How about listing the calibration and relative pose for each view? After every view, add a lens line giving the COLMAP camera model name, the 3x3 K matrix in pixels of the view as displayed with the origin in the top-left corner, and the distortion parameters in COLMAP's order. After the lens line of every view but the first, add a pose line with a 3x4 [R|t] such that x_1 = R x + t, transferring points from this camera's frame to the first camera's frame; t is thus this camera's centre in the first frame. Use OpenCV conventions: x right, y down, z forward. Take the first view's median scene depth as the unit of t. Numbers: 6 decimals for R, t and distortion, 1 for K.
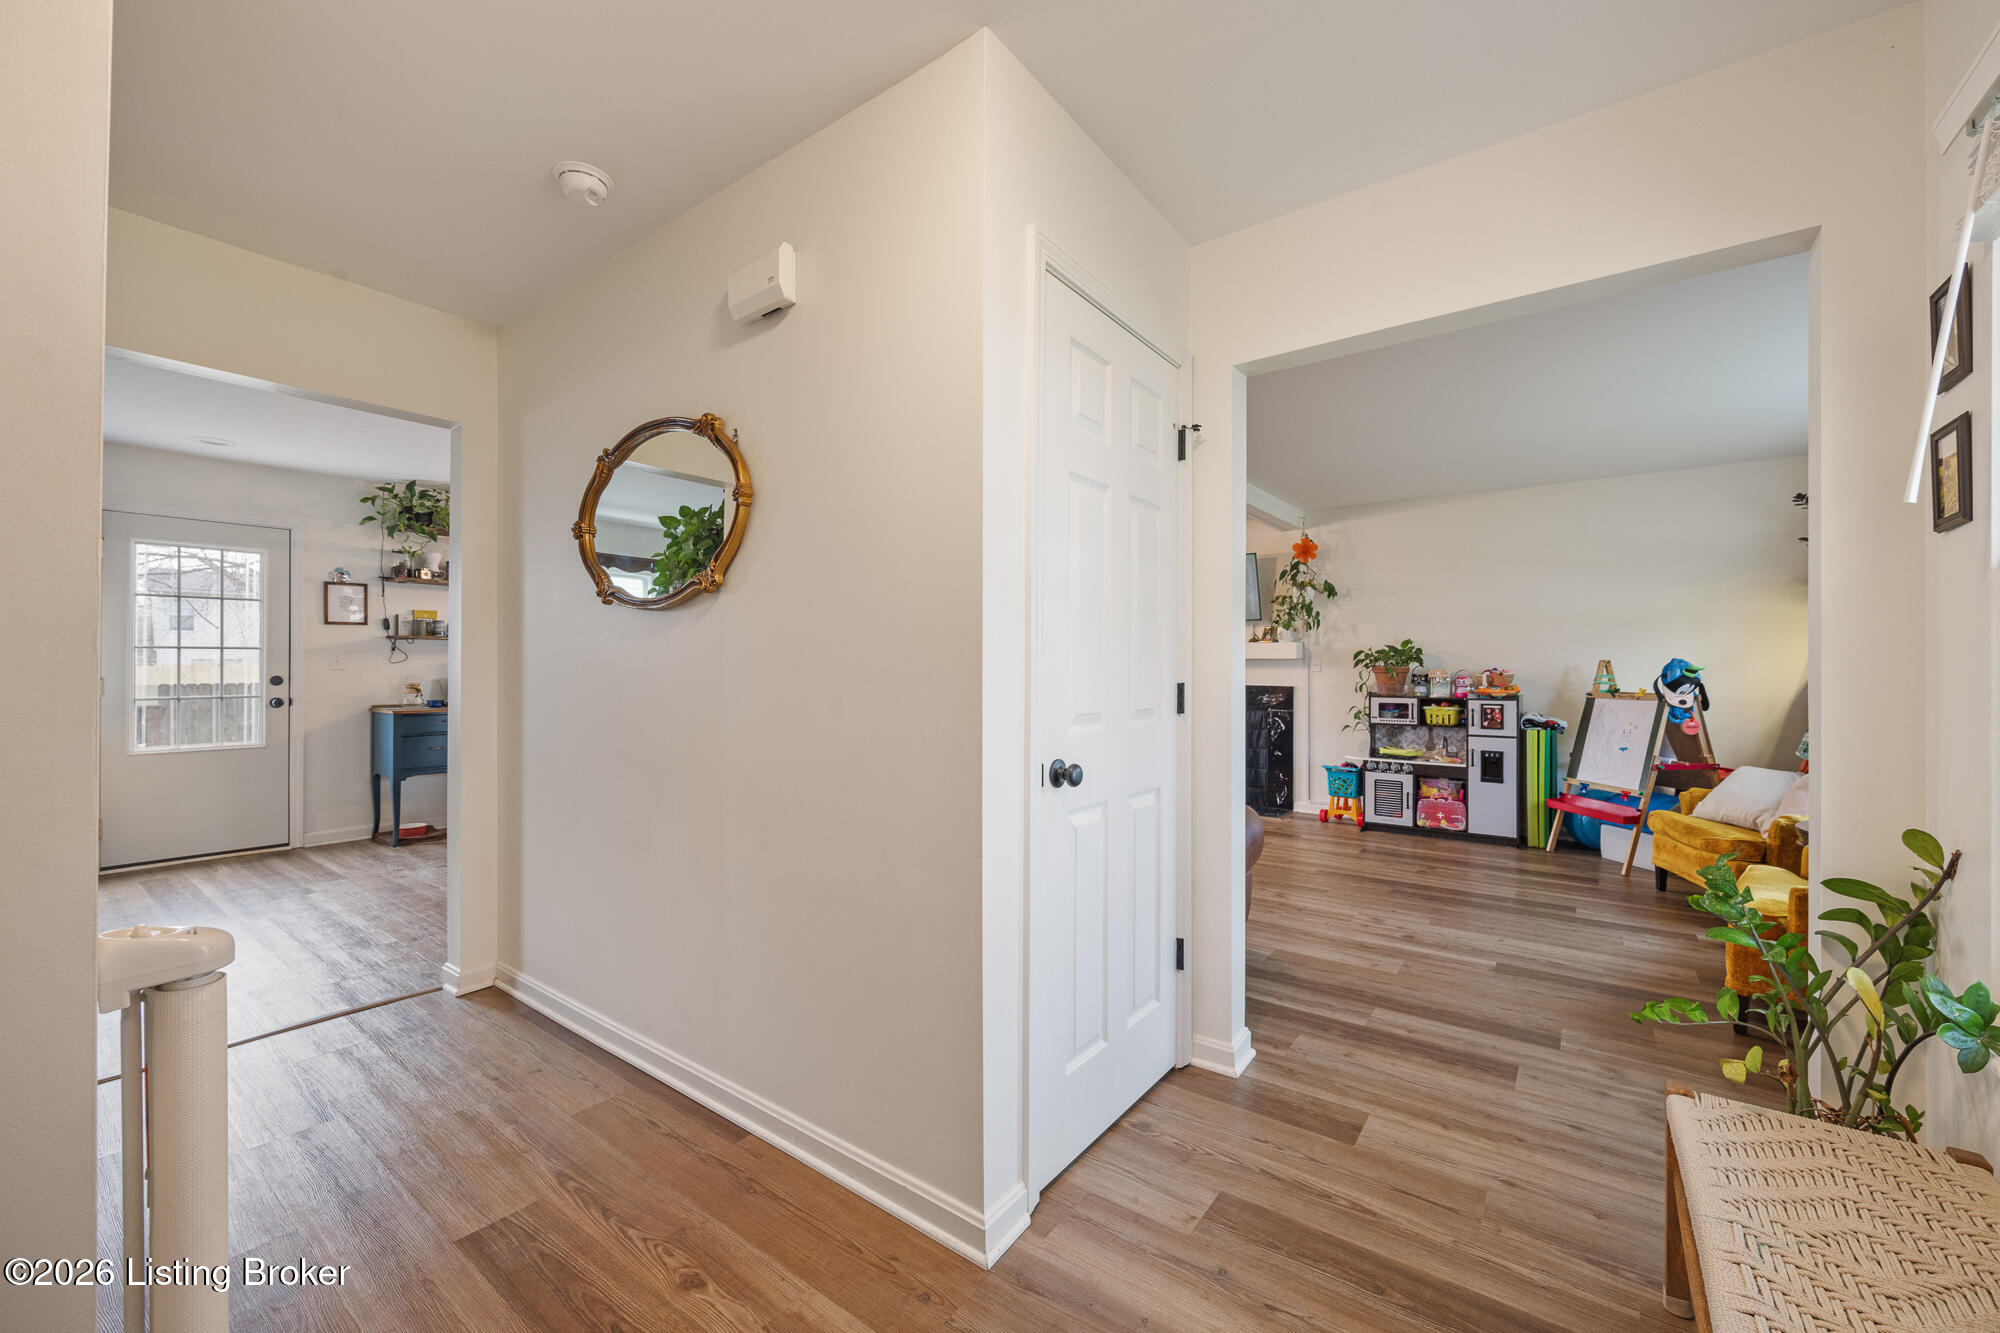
lens RADIAL K [[794.0, 0, 1000.0], [0, 794.0, 666.5], [0, 0, 1]] dist [-0.003971, -0.000755]
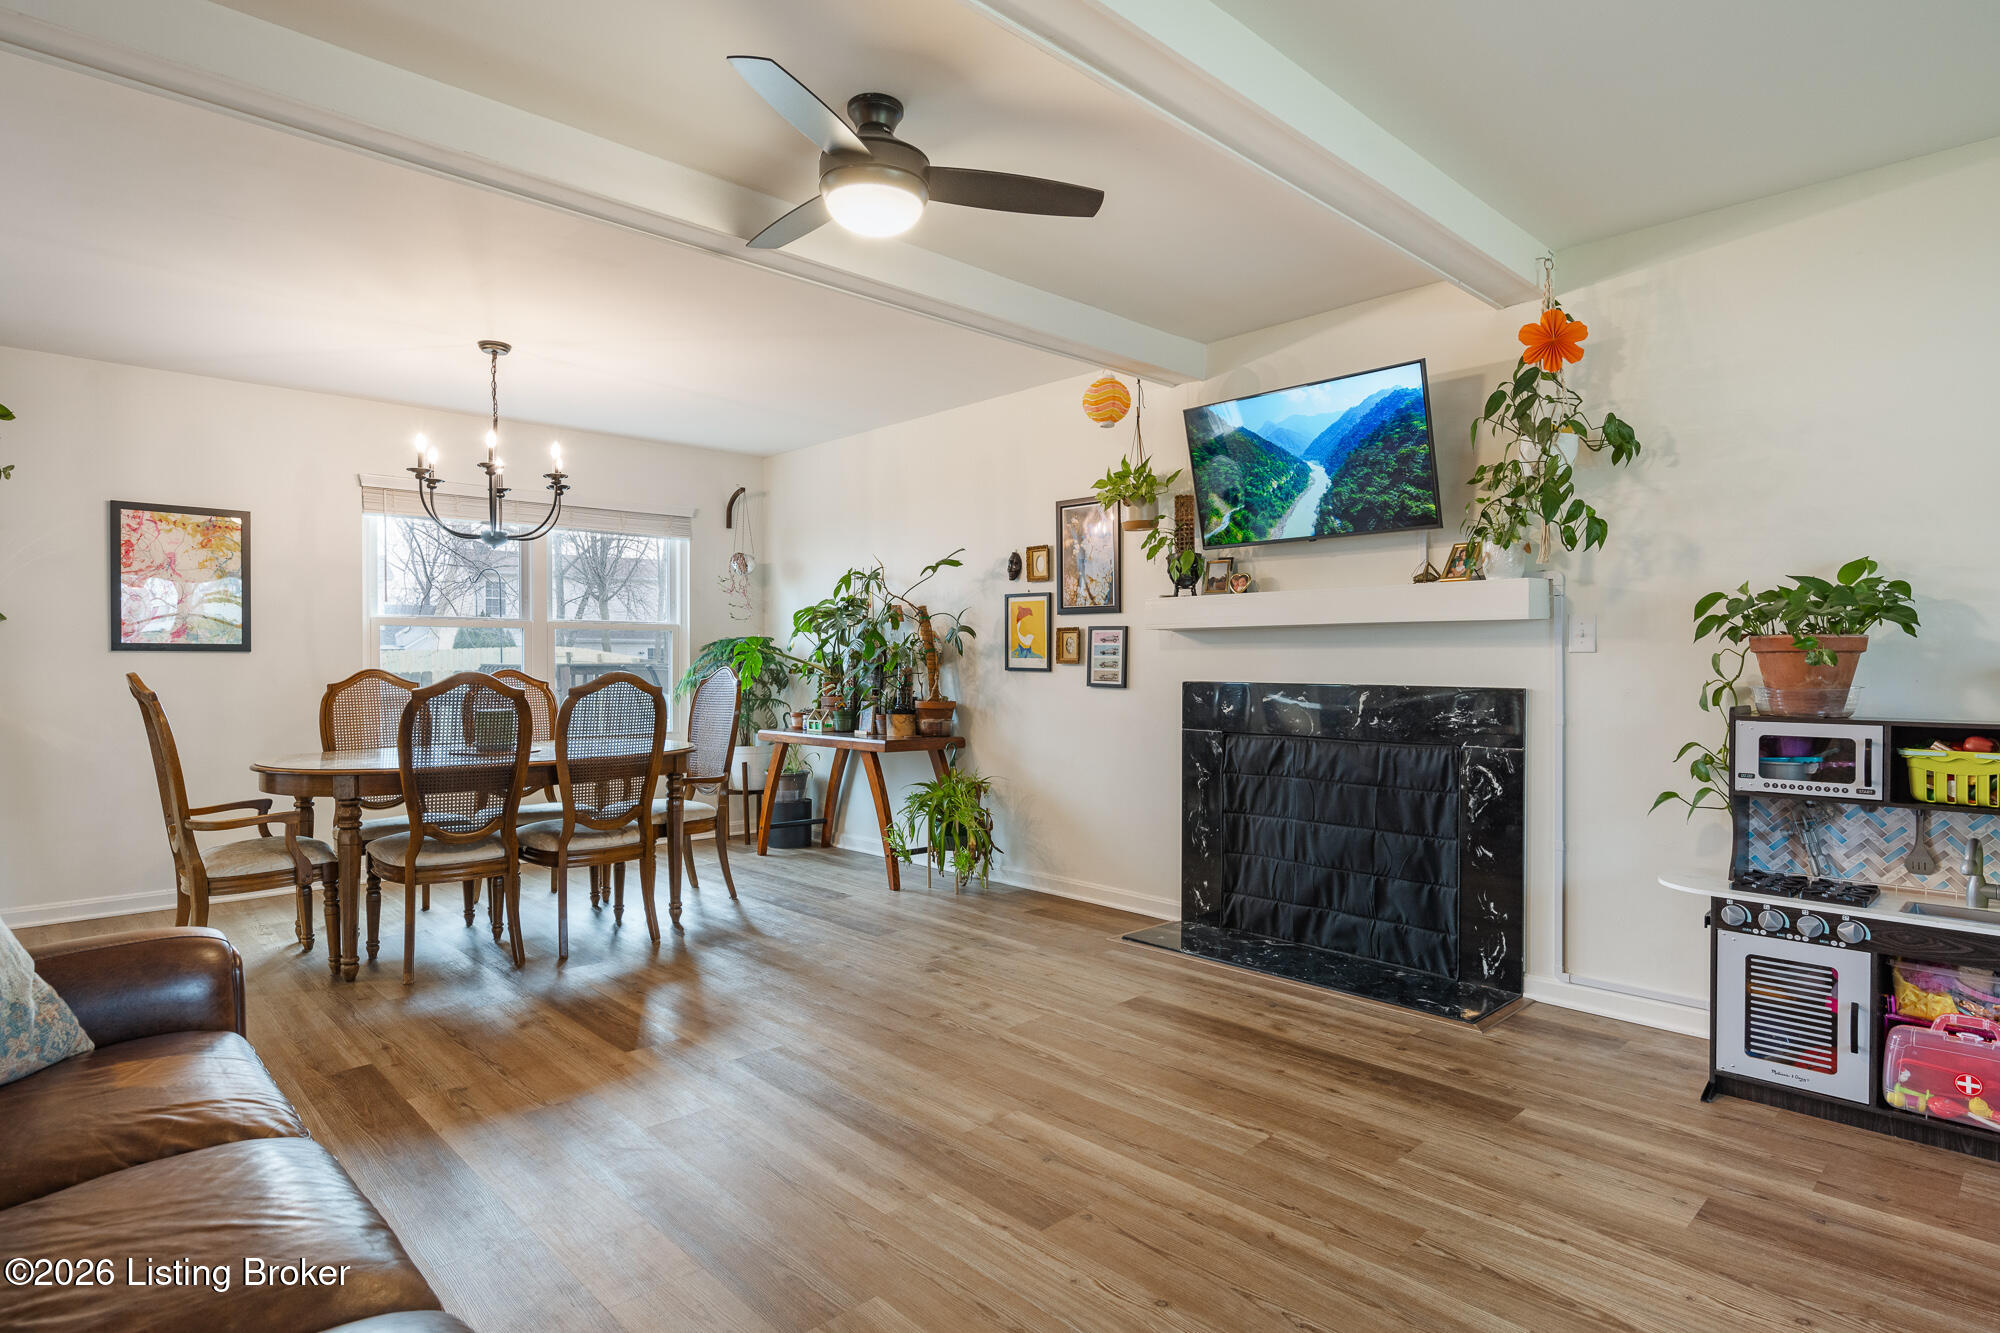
lens RADIAL K [[1055.5, 0, 1012.8], [0, 1055.5, 671.8], [0, 0, 1]] dist [-0.004071, 0.000437]
pose [[0.987727, 0.002377, -0.156169, 0.221070], [-0.001140, 0.999967, 0.008010, 0.013680], [0.156183, -0.007734, 0.987698, 0.483283]]
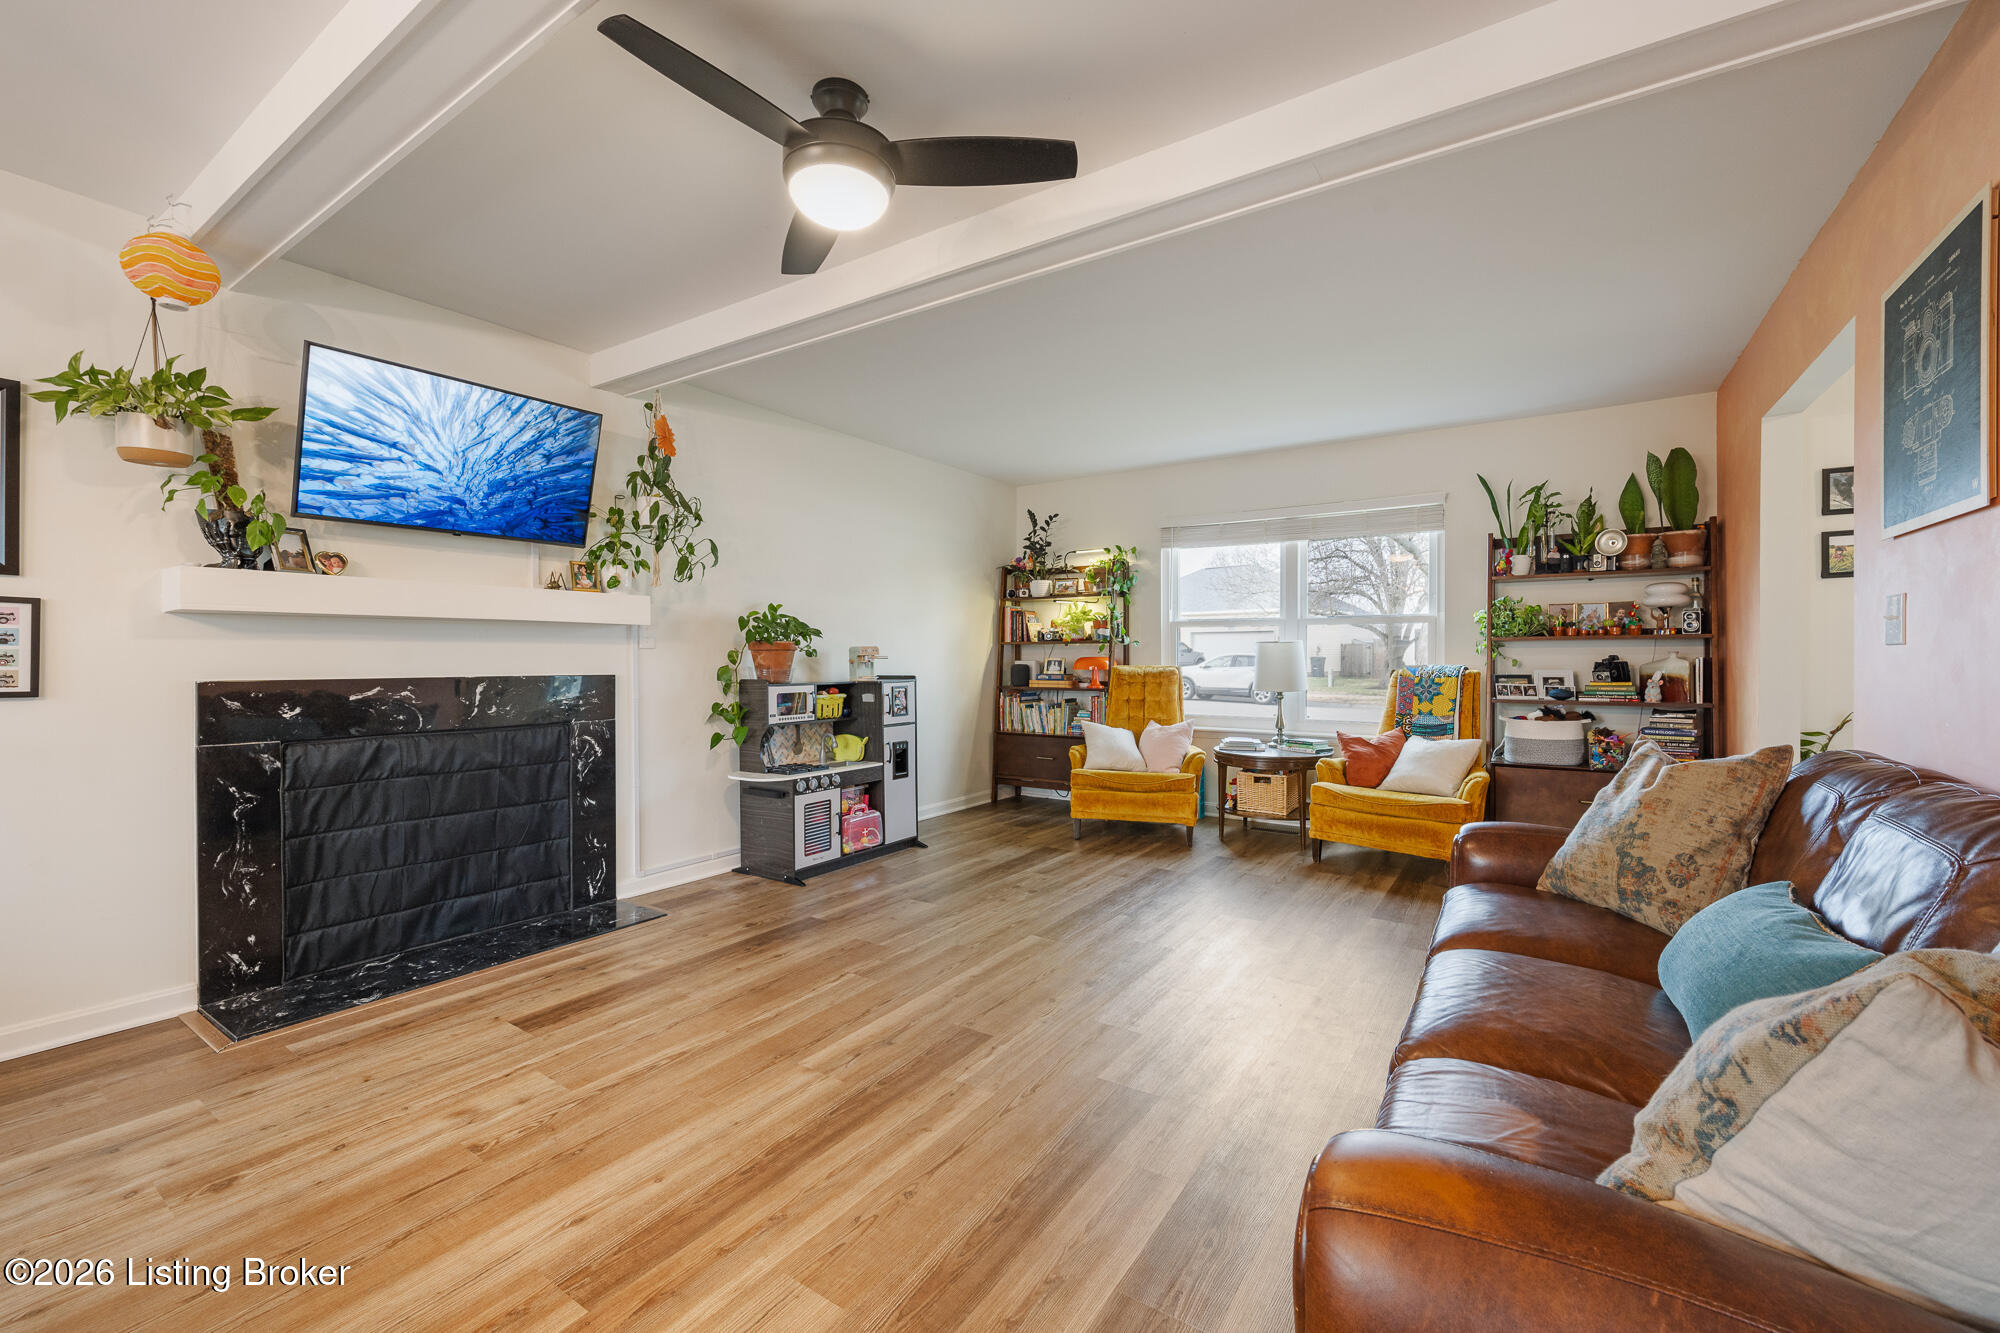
lens RADIAL K [[821.5, 0, 1000.0], [0, 821.5, 666.5], [0, 0, 1]] dist [-0.000345, -0.000201]
pose [[-0.052109, -0.012911, 0.998558, -0.241204], [0.002582, 0.999911, 0.013063, 0.013707], [-0.998638, 0.003259, -0.052071, 0.857041]]
